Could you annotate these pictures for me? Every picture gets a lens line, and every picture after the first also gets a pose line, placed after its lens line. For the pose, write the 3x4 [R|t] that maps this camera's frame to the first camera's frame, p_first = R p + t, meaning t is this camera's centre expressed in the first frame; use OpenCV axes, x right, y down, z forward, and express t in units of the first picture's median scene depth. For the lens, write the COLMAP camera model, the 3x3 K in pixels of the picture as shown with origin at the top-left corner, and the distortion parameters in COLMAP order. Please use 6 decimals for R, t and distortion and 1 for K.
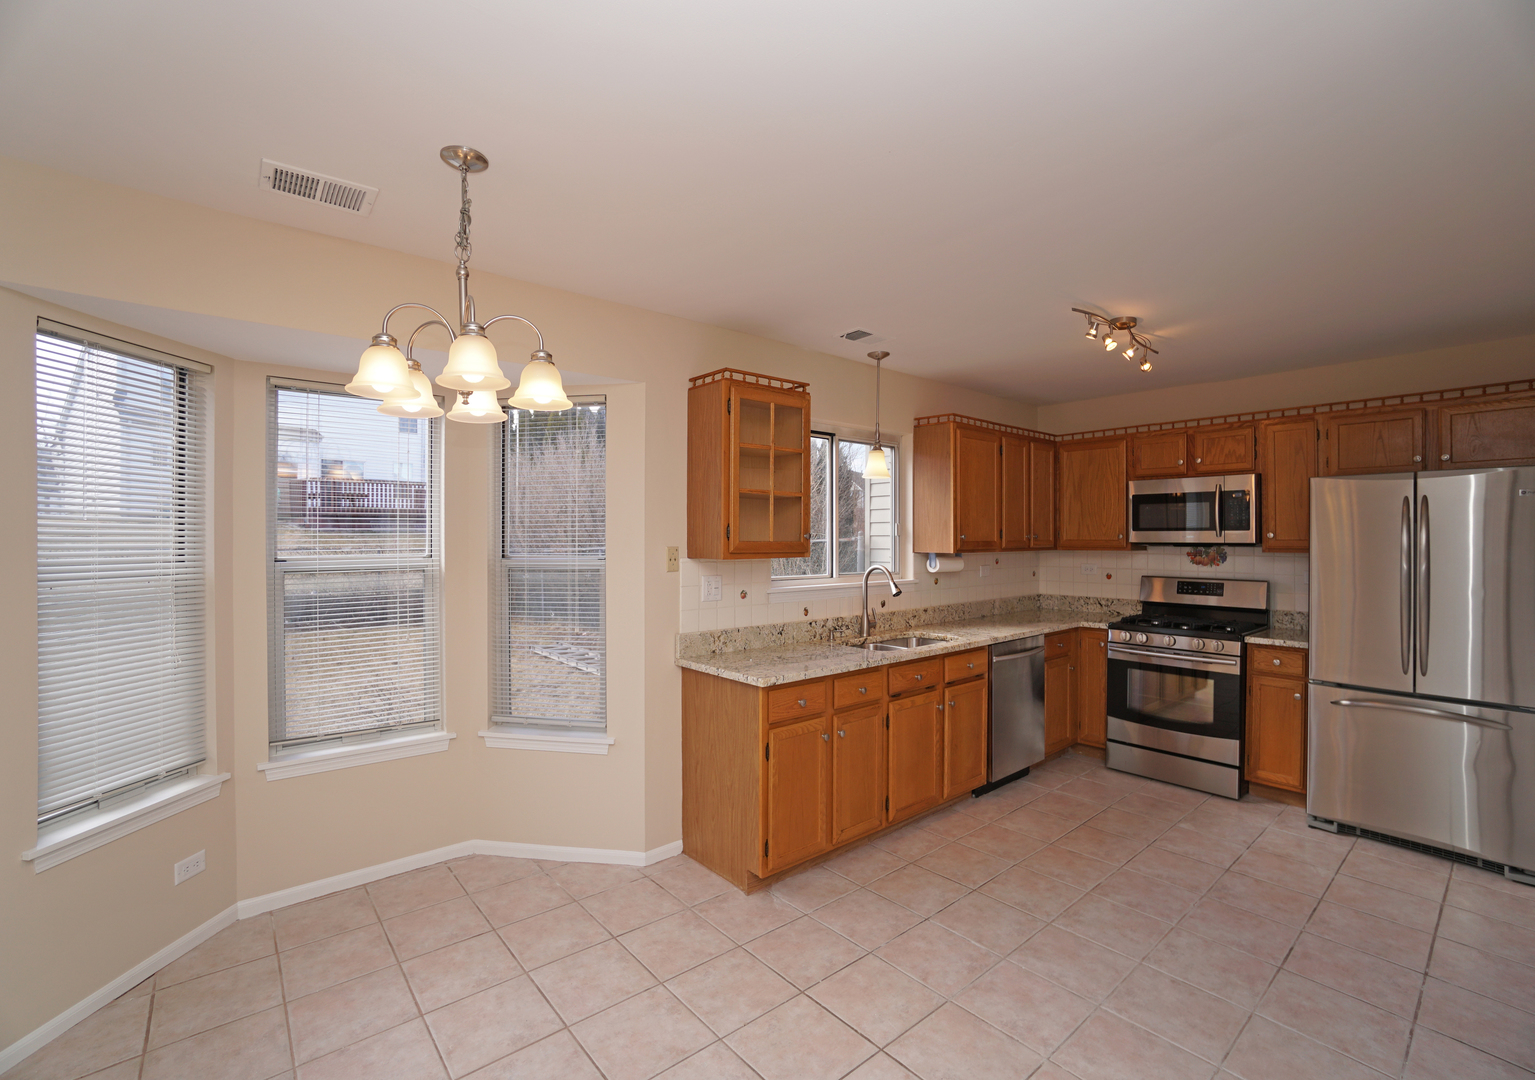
lens RADIAL K [[801.1, 0, 767.5], [0, 801.1, 540.0], [0, 0, 1]] dist [-0.036204, 0.000893]
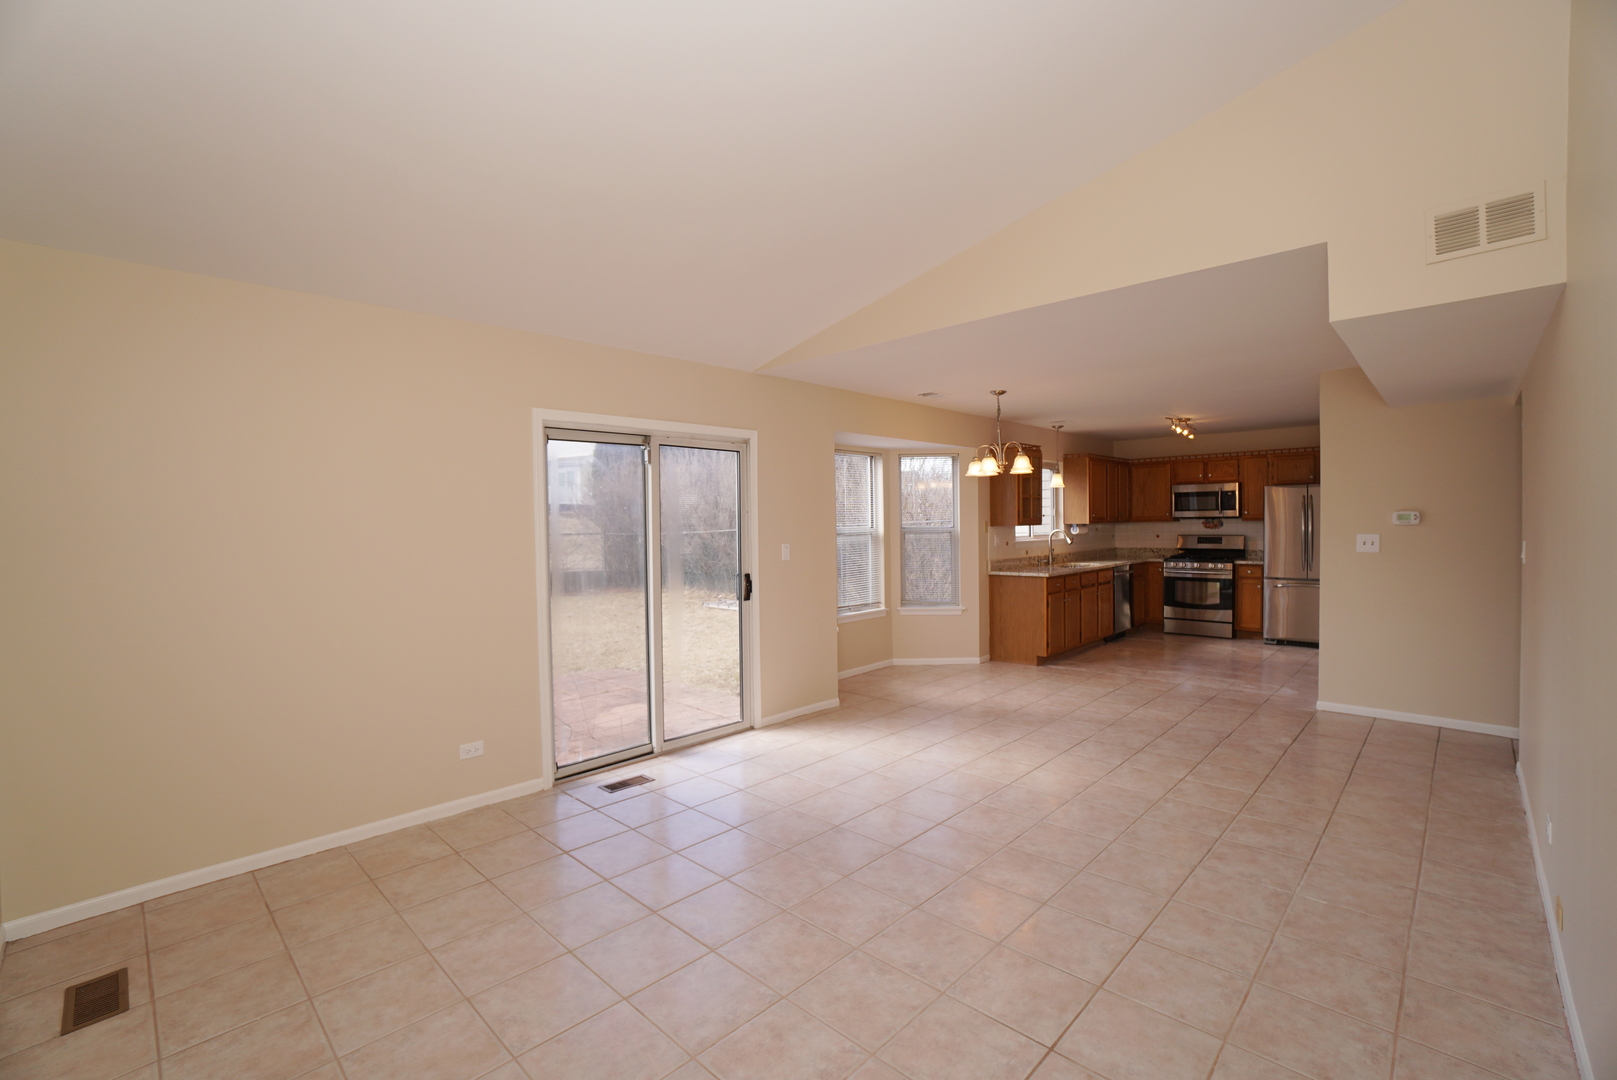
lens RADIAL K [[701.5, 0, 808.5], [0, 701.5, 540.0], [0, 0, 1]] dist [-0.051133, -0.000098]
pose [[0.999694, -0.015760, 0.019048, -0.521222], [0.015341, 0.999640, 0.021995, 0.008868], [-0.019387, -0.021696, 0.999577, -0.745708]]
